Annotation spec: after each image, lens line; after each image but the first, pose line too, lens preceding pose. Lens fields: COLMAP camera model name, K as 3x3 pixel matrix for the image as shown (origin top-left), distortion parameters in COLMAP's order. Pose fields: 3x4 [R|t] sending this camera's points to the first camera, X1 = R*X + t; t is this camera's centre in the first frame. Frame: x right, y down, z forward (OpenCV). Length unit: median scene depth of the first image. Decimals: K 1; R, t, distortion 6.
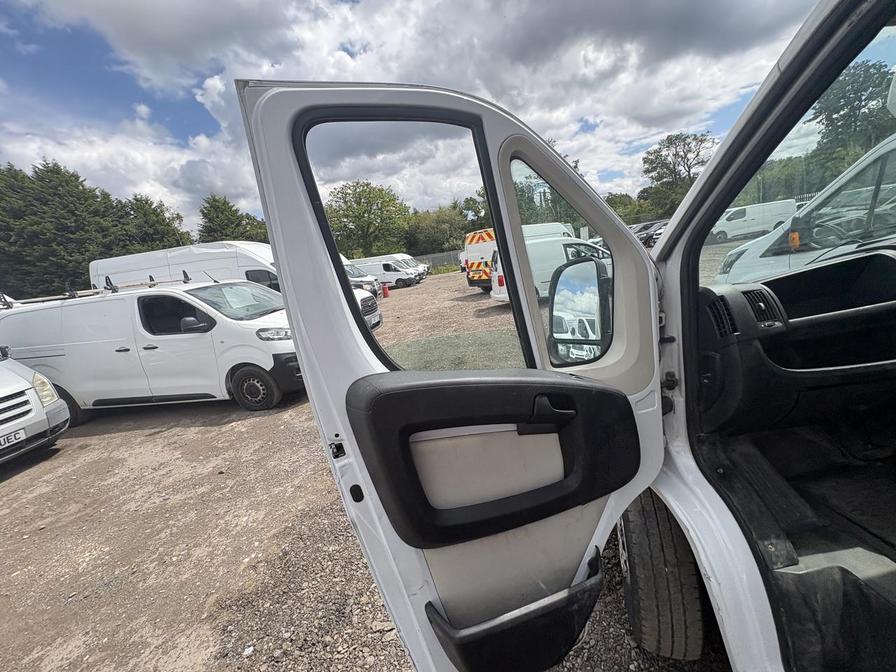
lens RADIAL K [[359.7, 0, 448.0], [0, 359.7, 336.0], [0, 0, 1]] dist [0.001083, 0.000701]
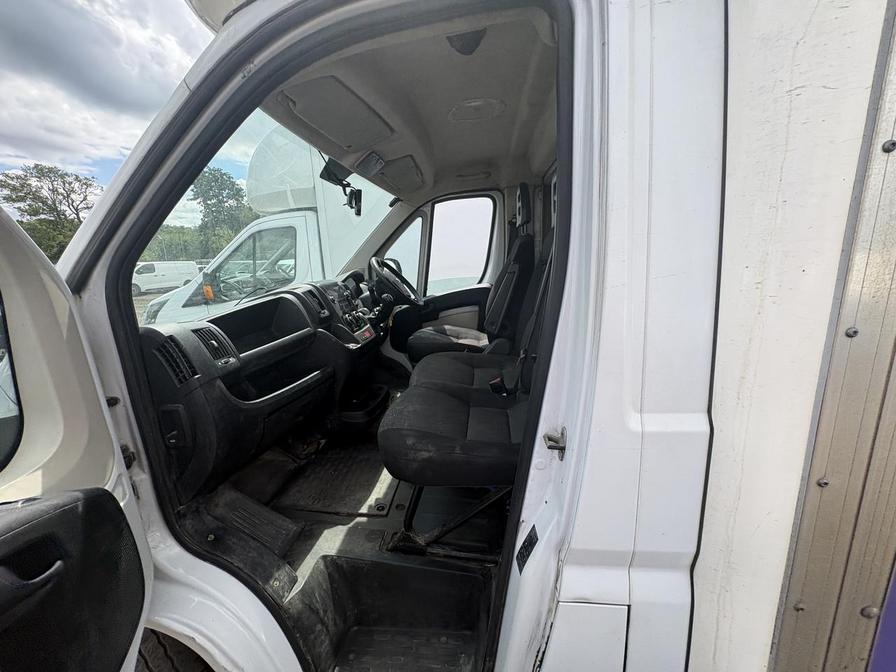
lens RADIAL K [[359.7, 0, 448.0], [0, 359.7, 336.0], [0, 0, 1]] dist [0.001083, 0.000701]
pose [[0.221495, -0.062696, 0.973144, 0.081856], [0.205009, 0.978623, 0.016388, 0.007587], [-0.953368, 0.195874, 0.229613, 0.182707]]
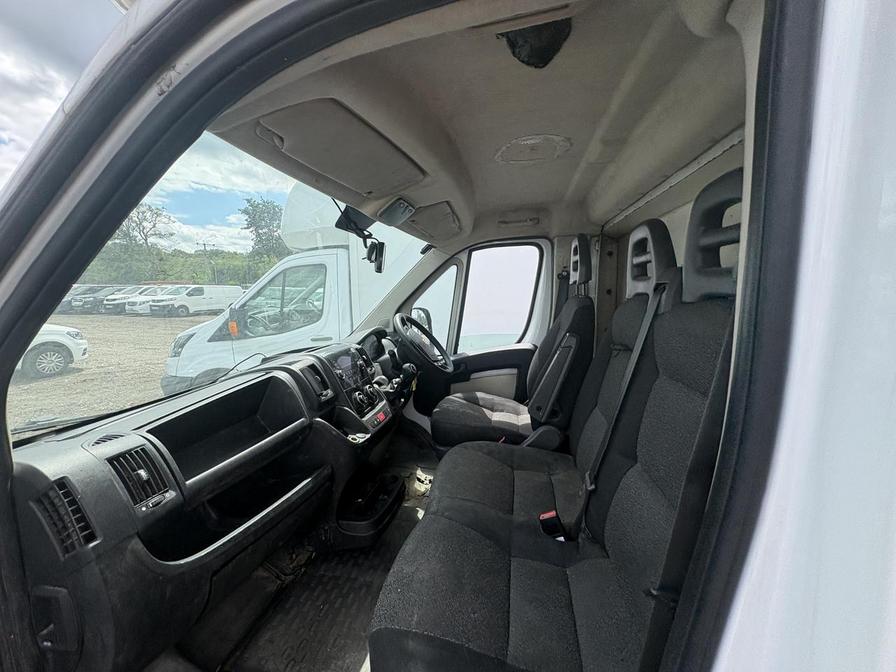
lens RADIAL K [[359.7, 0, 448.0], [0, 359.7, 336.0], [0, 0, 1]] dist [0.001083, 0.000701]
pose [[0.302915, 0.030903, 0.952516, 0.397829], [0.153341, 0.984871, -0.080717, -0.185328], [-0.940600, 0.170511, 0.293594, 0.240847]]
